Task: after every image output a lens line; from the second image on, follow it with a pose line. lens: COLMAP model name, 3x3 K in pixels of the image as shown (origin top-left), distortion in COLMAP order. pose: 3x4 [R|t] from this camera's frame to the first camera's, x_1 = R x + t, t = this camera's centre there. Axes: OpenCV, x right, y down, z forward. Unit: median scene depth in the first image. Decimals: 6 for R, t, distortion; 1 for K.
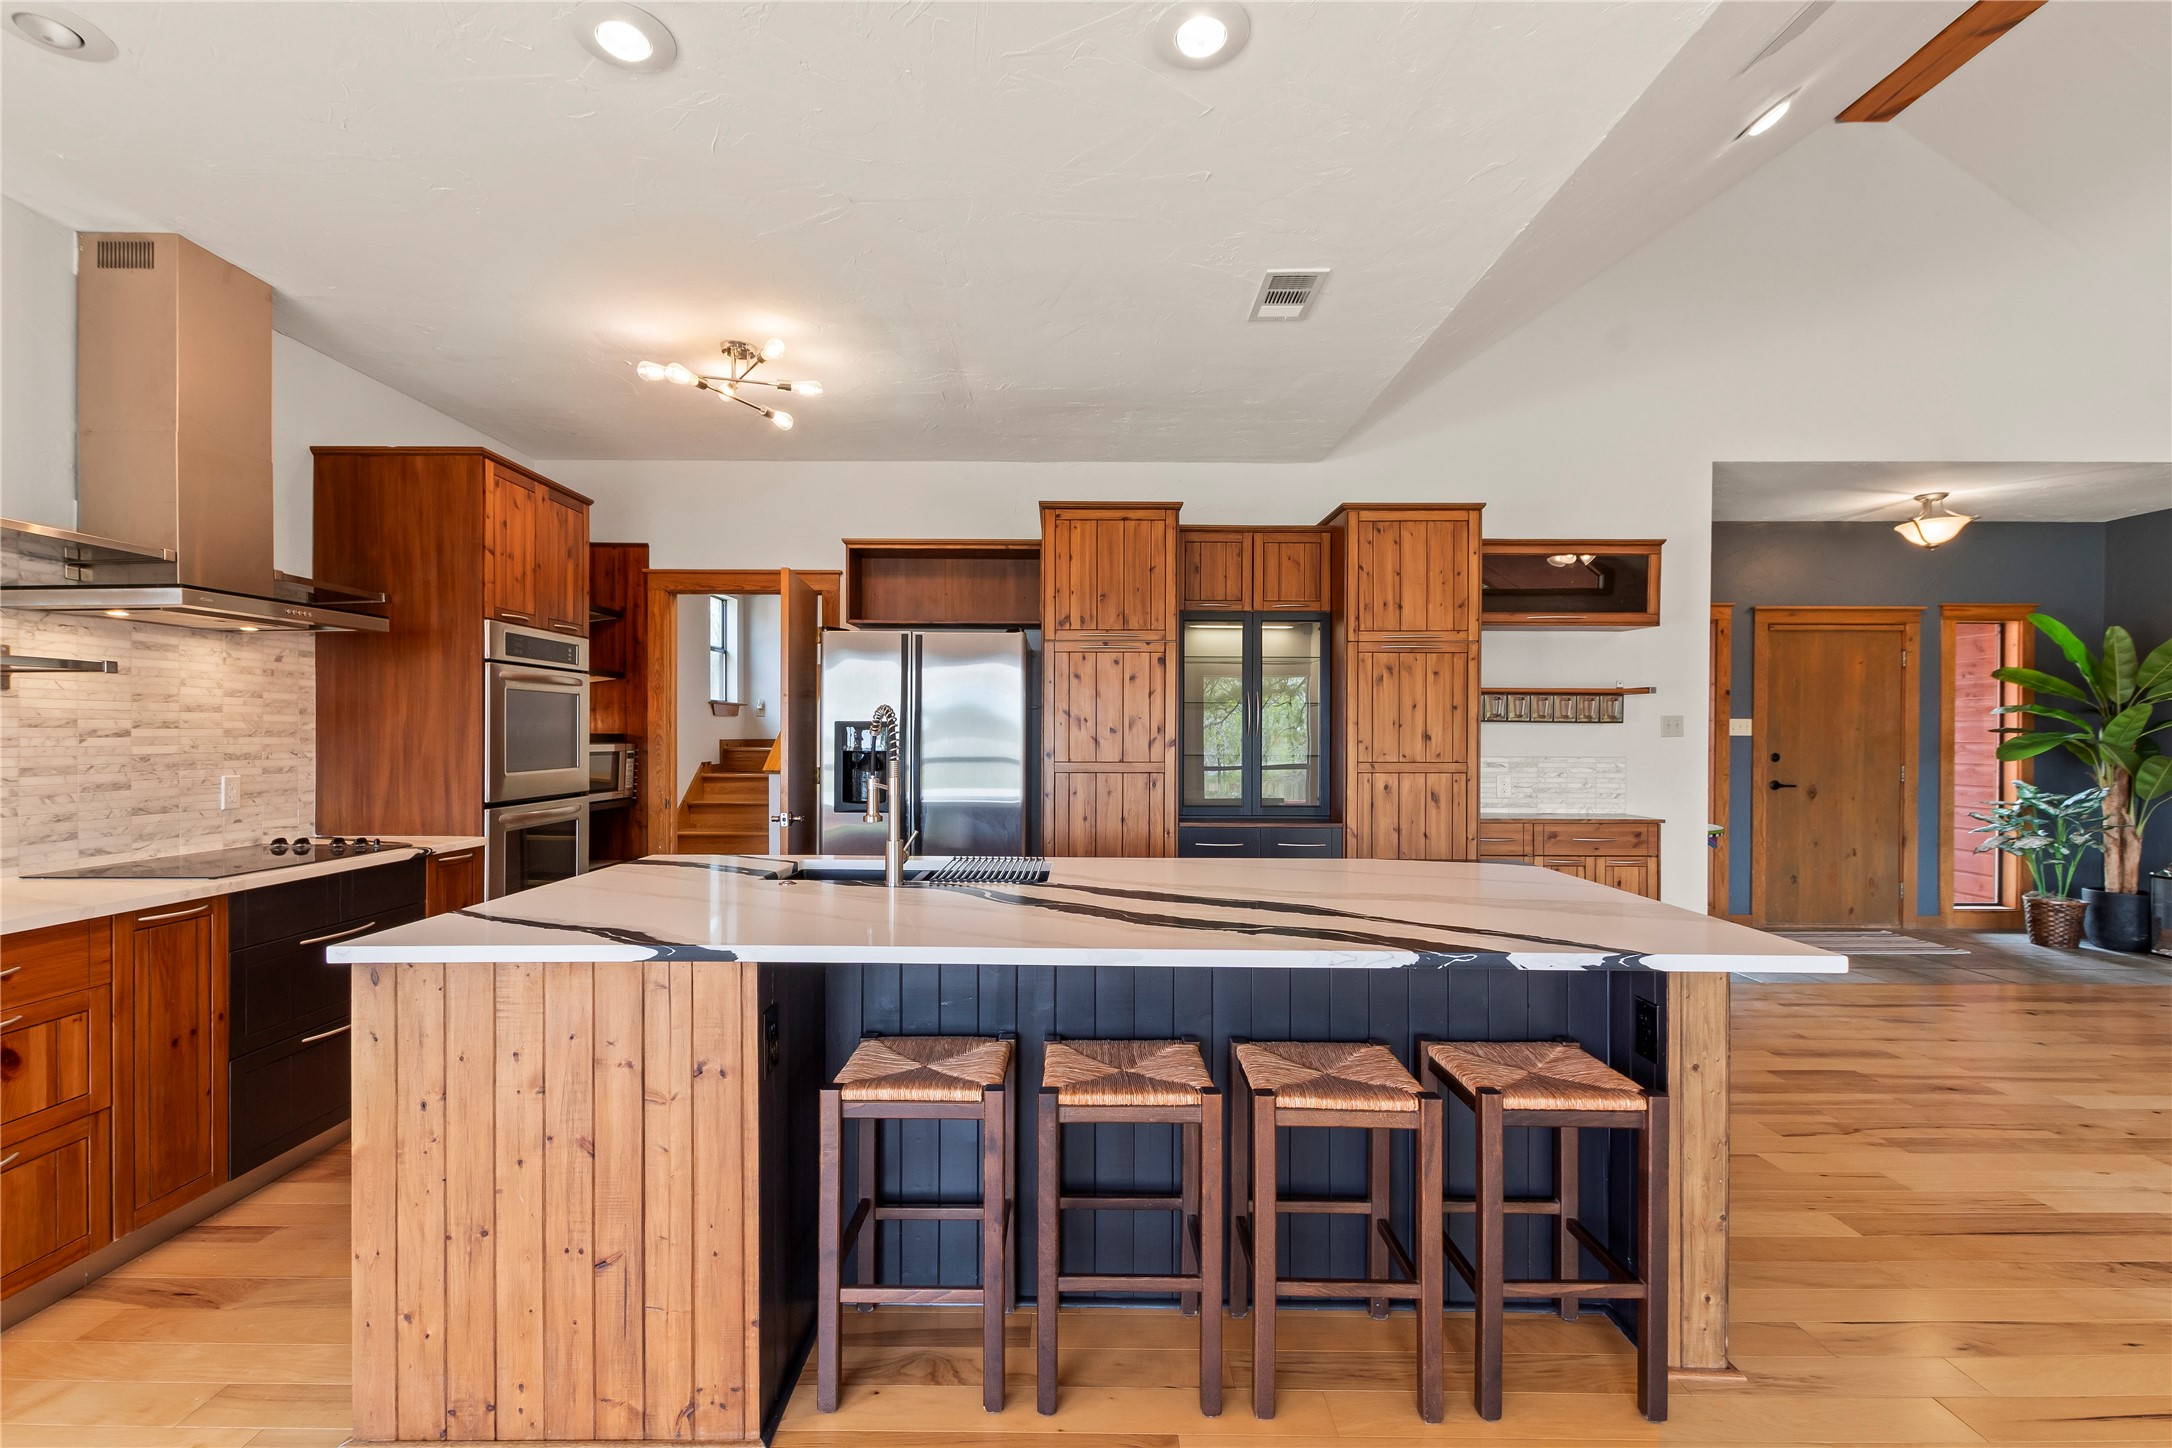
lens RADIAL K [[941.8, 0, 1084.7], [0, 941.8, 734.9], [0, 0, 1]] dist [0.002445, -0.000594]
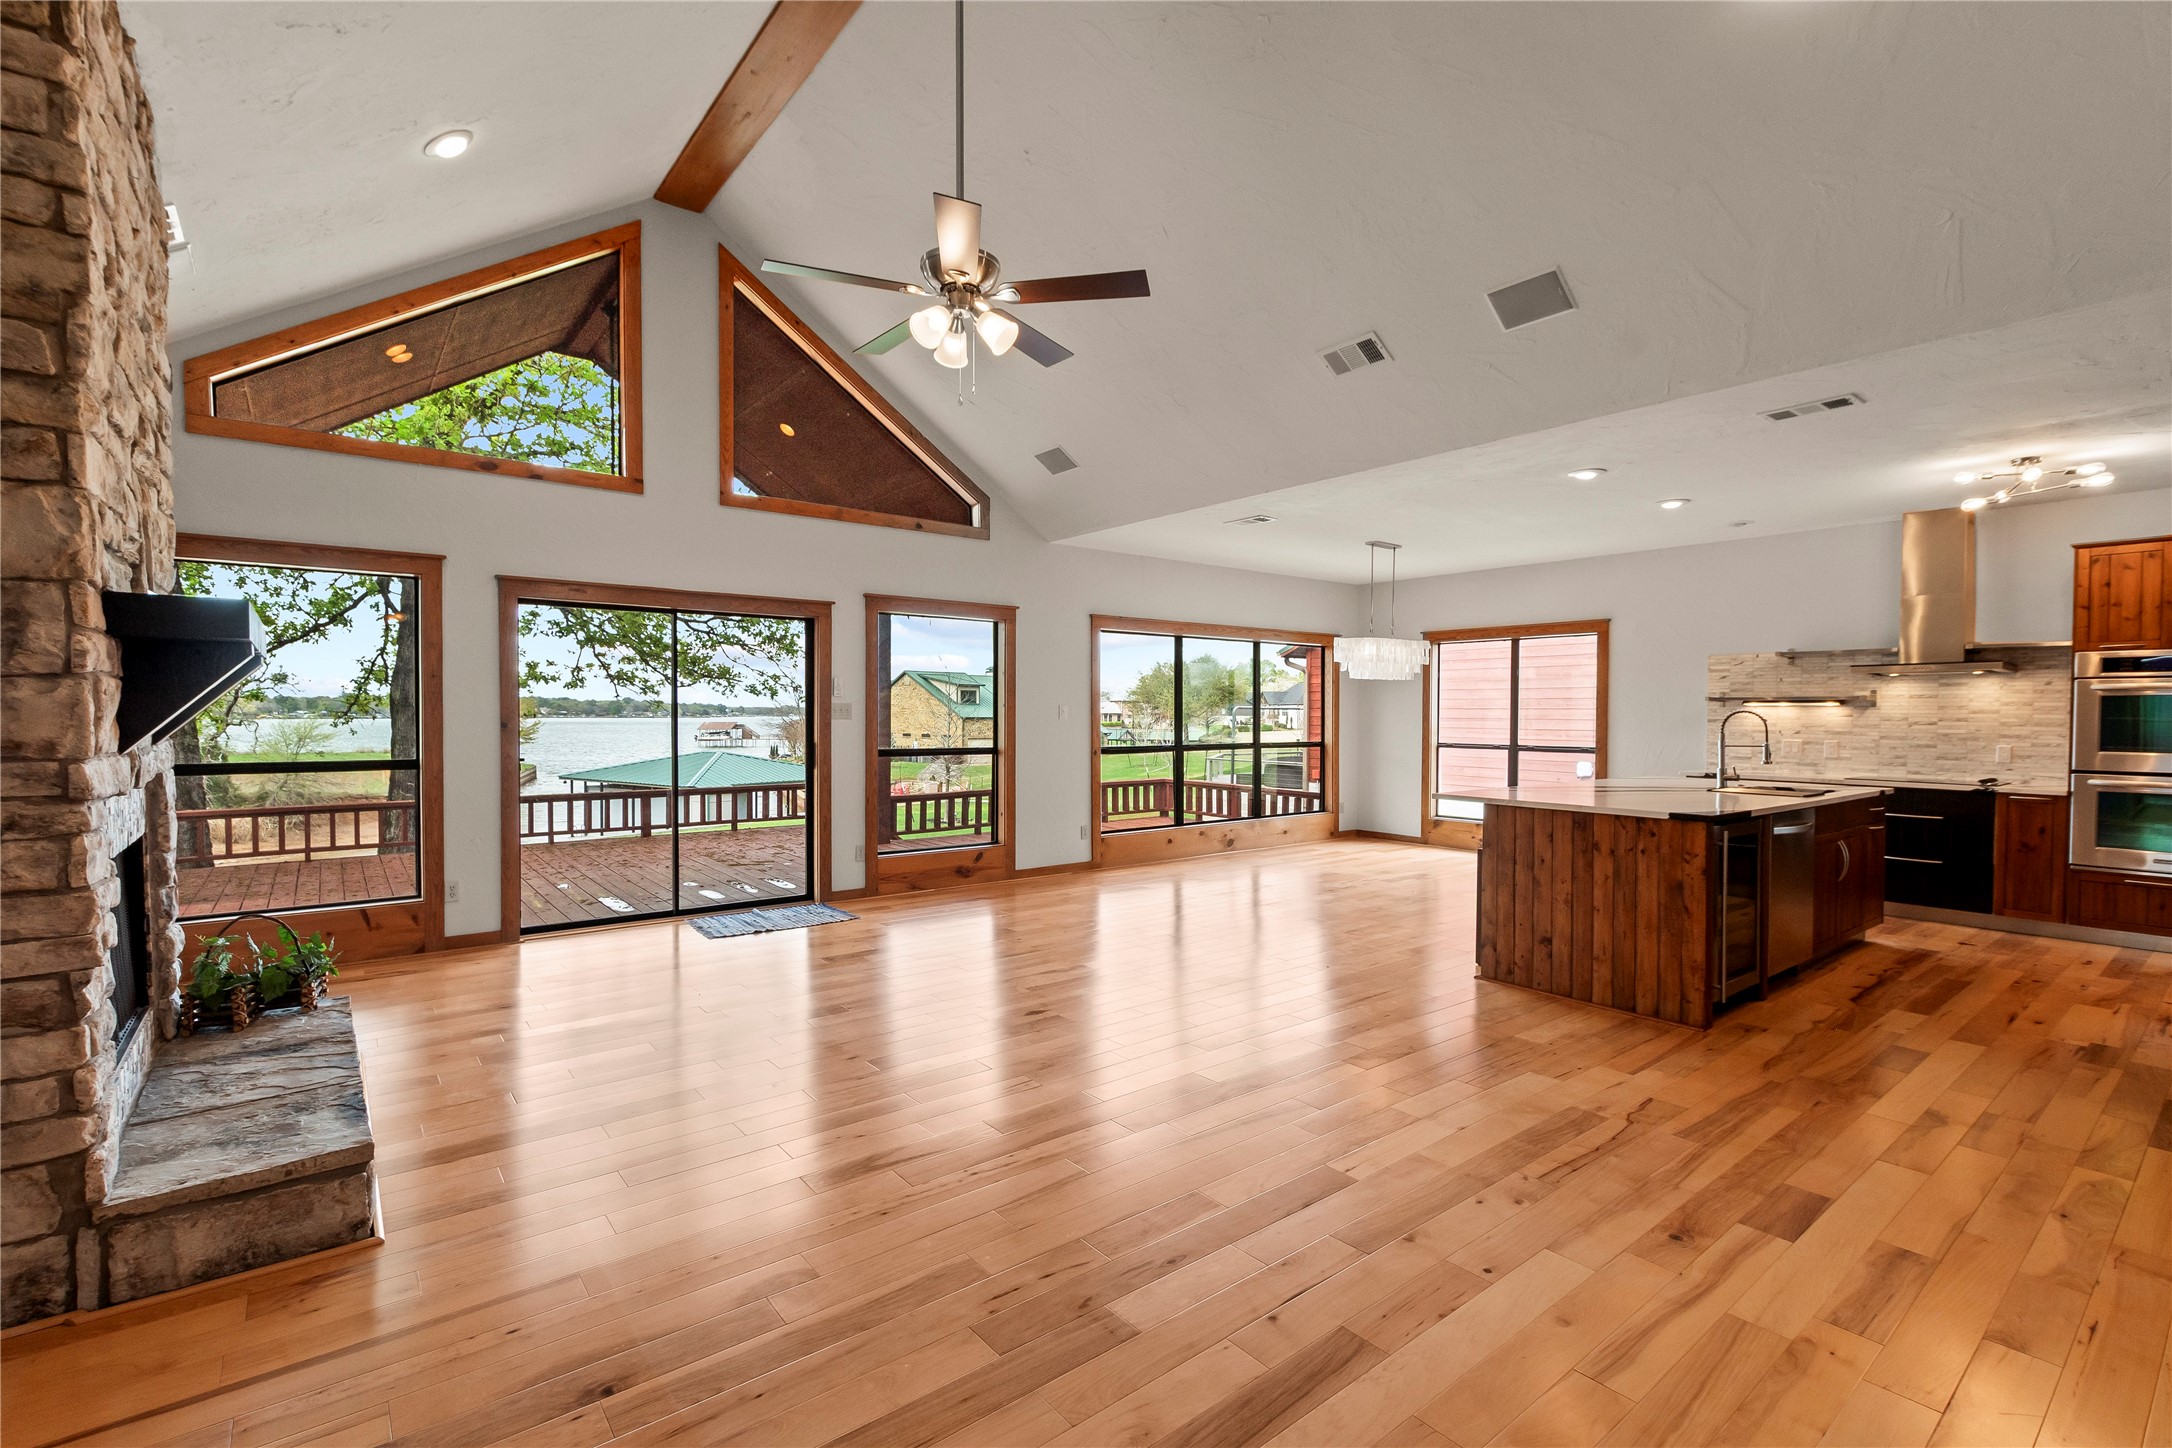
lens RADIAL K [[941.8, 0, 1071.6], [0, 941.8, 729.3], [0, 0, 1]] dist [0.002445, -0.000594]
pose [[-0.789730, 0.003045, -0.613447, 1.067652], [-0.012559, 0.999698, 0.021130, -0.005071], [0.613326, 0.024391, -0.789454, 0.796862]]
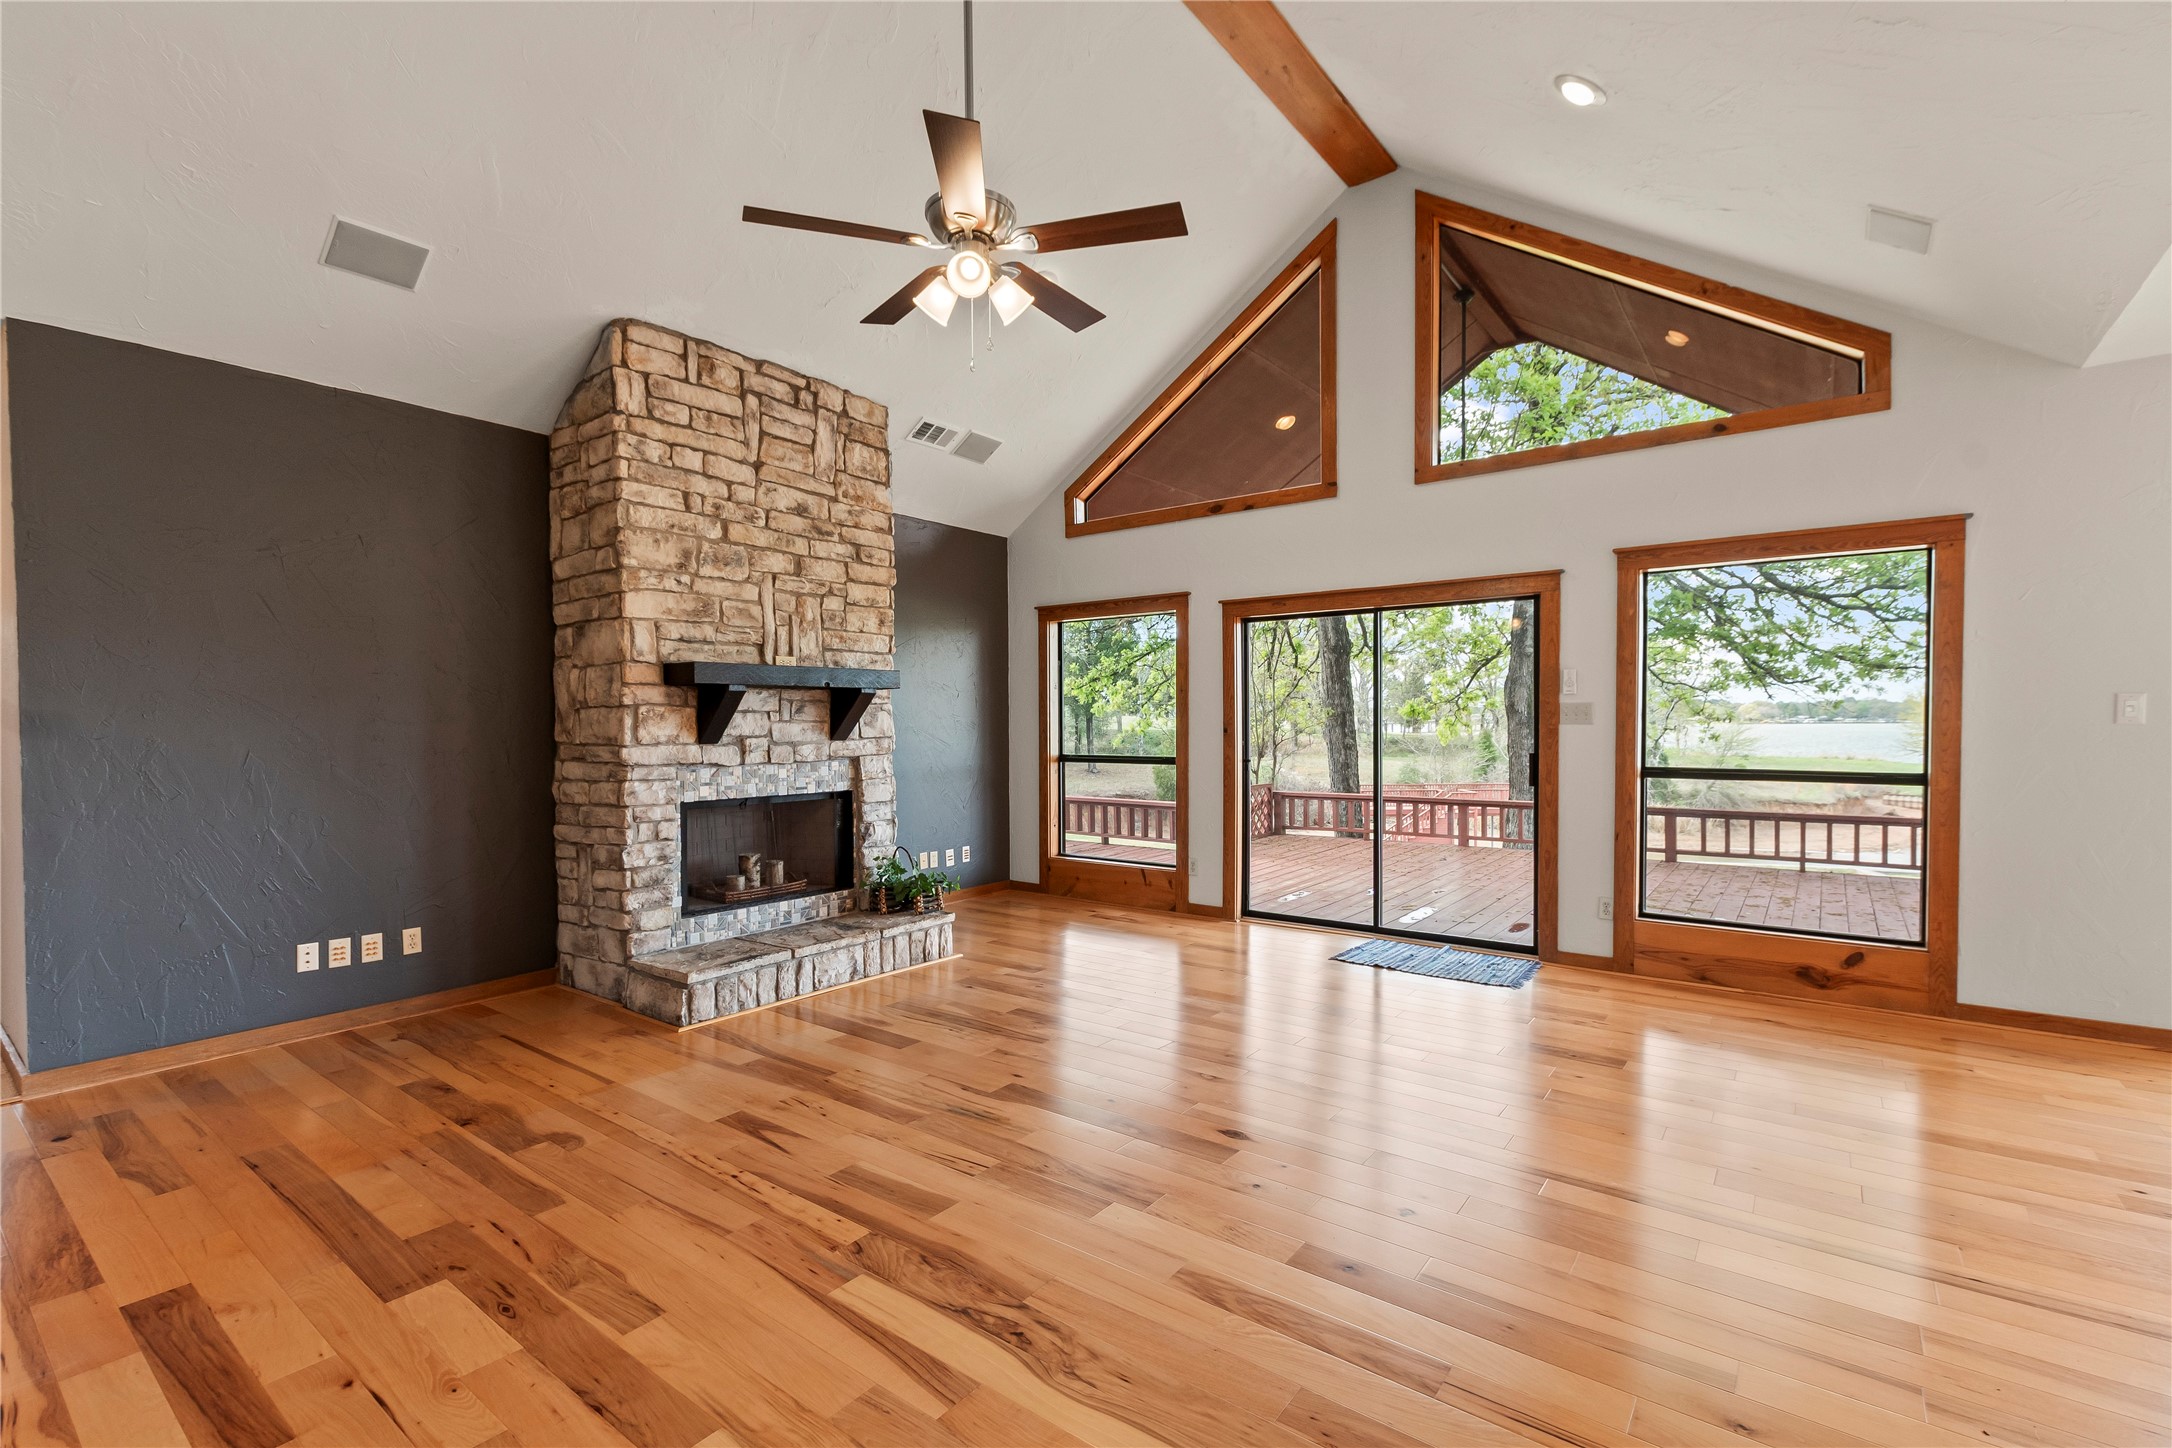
lens RADIAL K [[941.8, 0, 1080.6], [0, 941.8, 738.4], [0, 0, 1]] dist [0.002445, -0.000594]
pose [[-0.803953, -0.010919, 0.594592, 0.380860], [0.005725, 0.999643, 0.026098, -0.001911], [-0.594665, 0.024386, -0.803604, 0.667148]]
